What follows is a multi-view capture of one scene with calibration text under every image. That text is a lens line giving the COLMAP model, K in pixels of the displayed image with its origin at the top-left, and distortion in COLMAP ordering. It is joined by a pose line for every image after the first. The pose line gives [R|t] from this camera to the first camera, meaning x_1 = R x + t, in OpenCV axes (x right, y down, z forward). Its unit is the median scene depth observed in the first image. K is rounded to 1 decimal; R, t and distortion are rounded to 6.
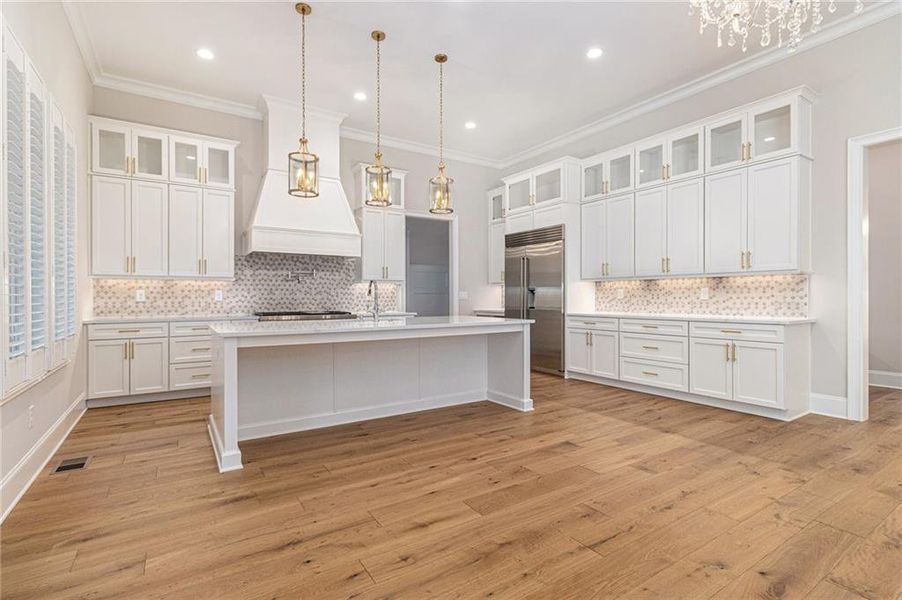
lens RADIAL K [[421.1, 0, 449.0], [0, 421.1, 296.1], [0, 0, 1]] dist [-0.011514, -0.000076]
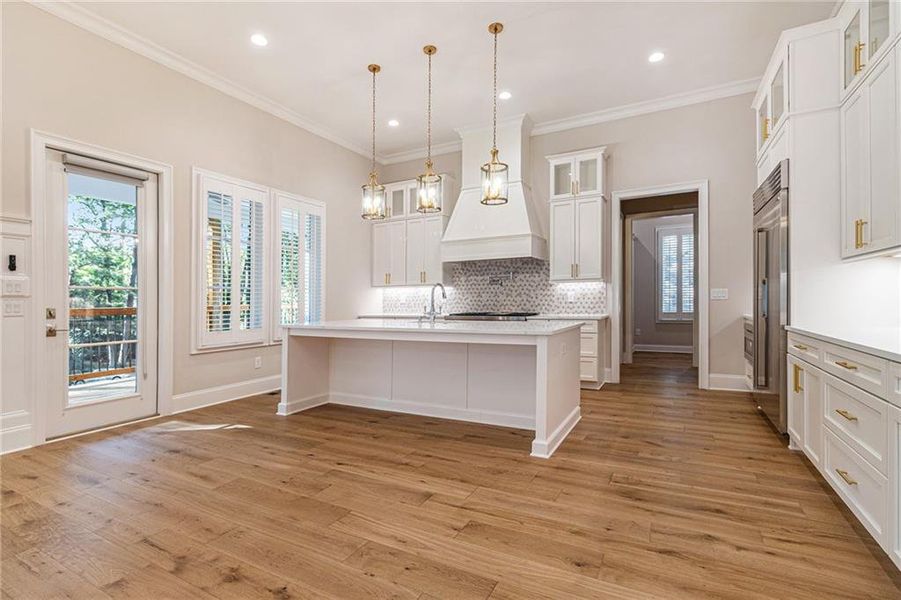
lens RADIAL K [[420.6, 0, 455.4], [0, 420.6, 304.5], [0, 0, 1]] dist [-0.011514, -0.000076]
pose [[0.501187, 0.005628, -0.865321, 0.771451], [0.014821, 0.999776, 0.015087, -0.002264], [0.865212, -0.020386, 0.500992, 0.542426]]
